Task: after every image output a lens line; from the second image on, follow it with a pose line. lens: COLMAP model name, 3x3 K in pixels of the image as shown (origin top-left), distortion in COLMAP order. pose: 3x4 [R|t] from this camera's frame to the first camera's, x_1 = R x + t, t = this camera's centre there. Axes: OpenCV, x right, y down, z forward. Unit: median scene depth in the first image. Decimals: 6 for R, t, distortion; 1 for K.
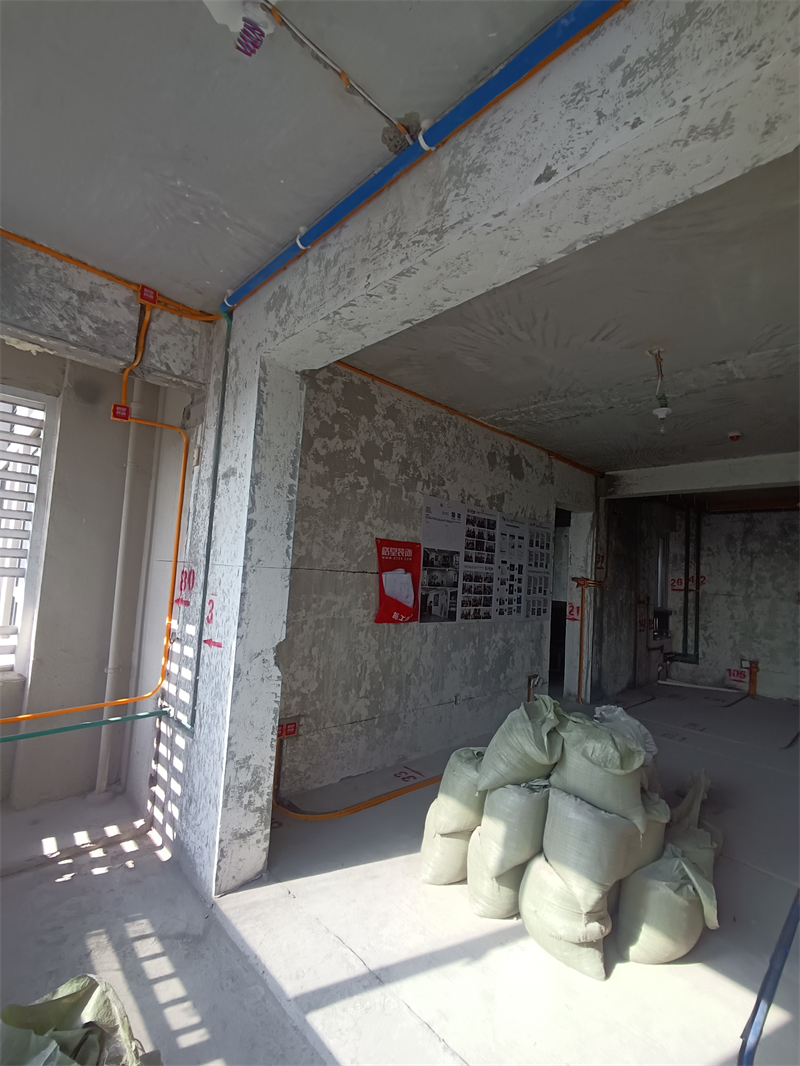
lens RADIAL K [[485.2, 0, 404.0], [0, 485.2, 537.5], [0, 0, 1]] dist [-0.005479, 0.000160]
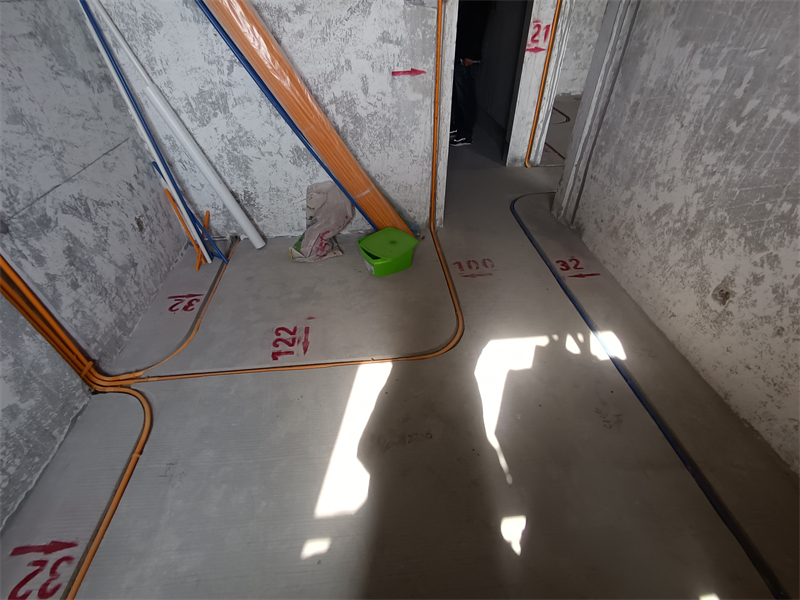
lens RADIAL K [[369.6, 0, 401.2], [0, 369.6, 302.1], [0, 0, 1]] dist [-0.000849, 0.000416]
pose [[0.618206, -0.567517, 0.543825, -0.252835], [-0.000939, 0.691341, 0.722528, 0.041740], [-0.786015, -0.447182, 0.426859, 0.794486]]
